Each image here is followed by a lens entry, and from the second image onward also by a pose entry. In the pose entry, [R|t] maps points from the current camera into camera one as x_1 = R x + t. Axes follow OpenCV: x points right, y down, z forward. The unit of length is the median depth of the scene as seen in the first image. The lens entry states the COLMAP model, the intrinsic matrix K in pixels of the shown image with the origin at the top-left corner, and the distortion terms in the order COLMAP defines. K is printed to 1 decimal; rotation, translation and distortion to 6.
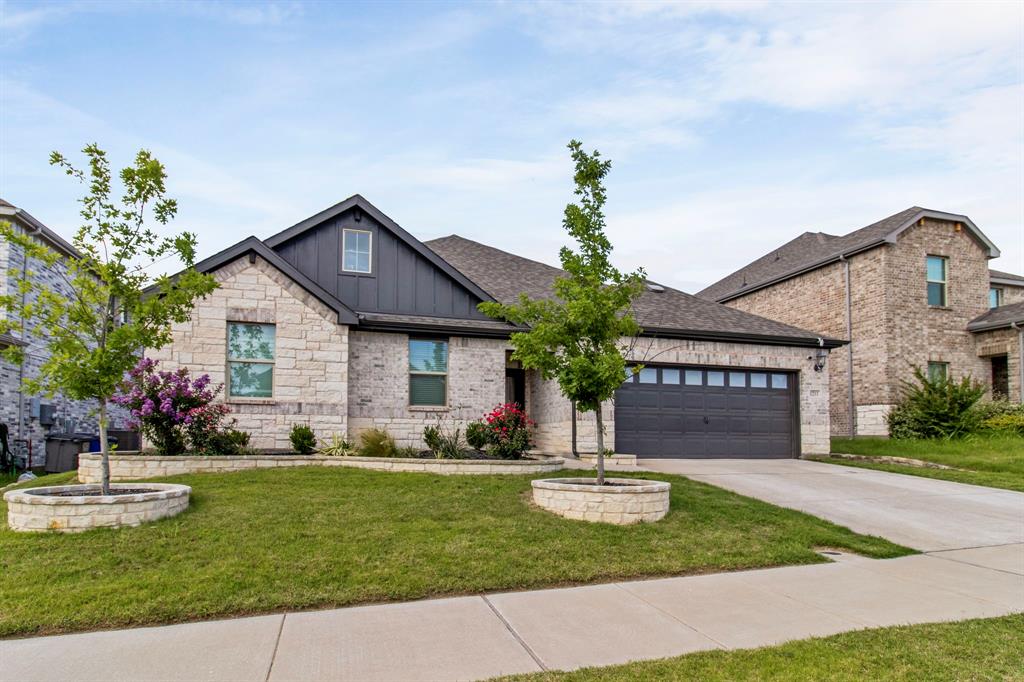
lens RADIAL K [[476.0, 0, 512.0], [0, 476.0, 341.0], [0, 0, 1]] dist [-0.002338, -0.000617]
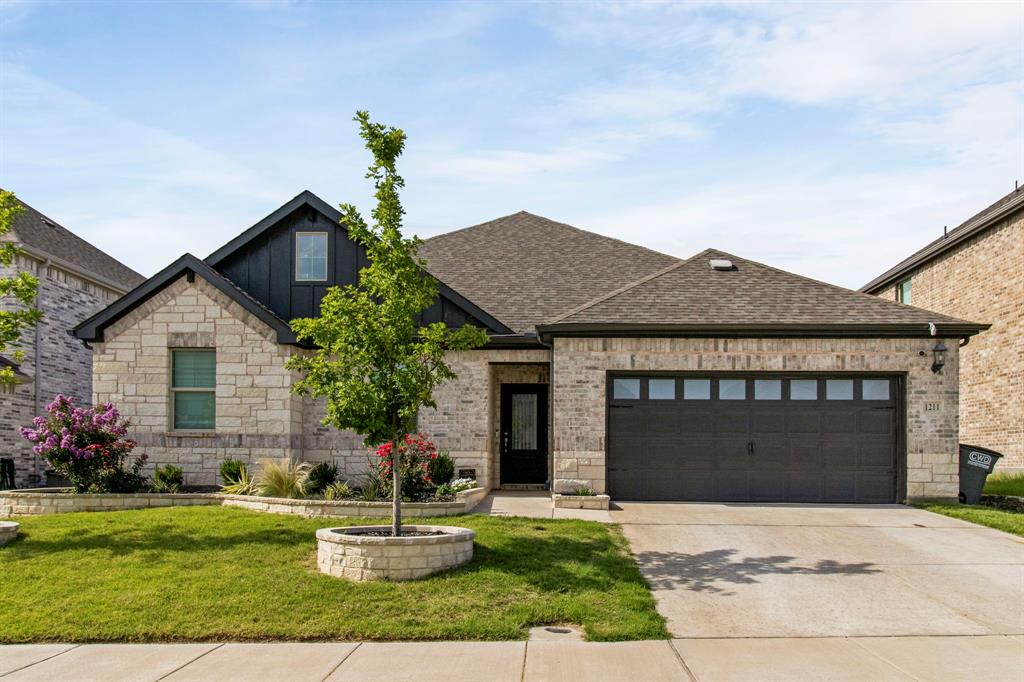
lens RADIAL K [[622.7, 0, 512.0], [0, 622.7, 353.4], [0, 0, 1]] dist [0.001029, 0.000070]
pose [[0.962339, -0.050978, -0.267031, 0.327341], [0.056050, 0.998363, 0.011403, -0.006774], [0.266012, -0.025941, 0.963620, 0.006913]]
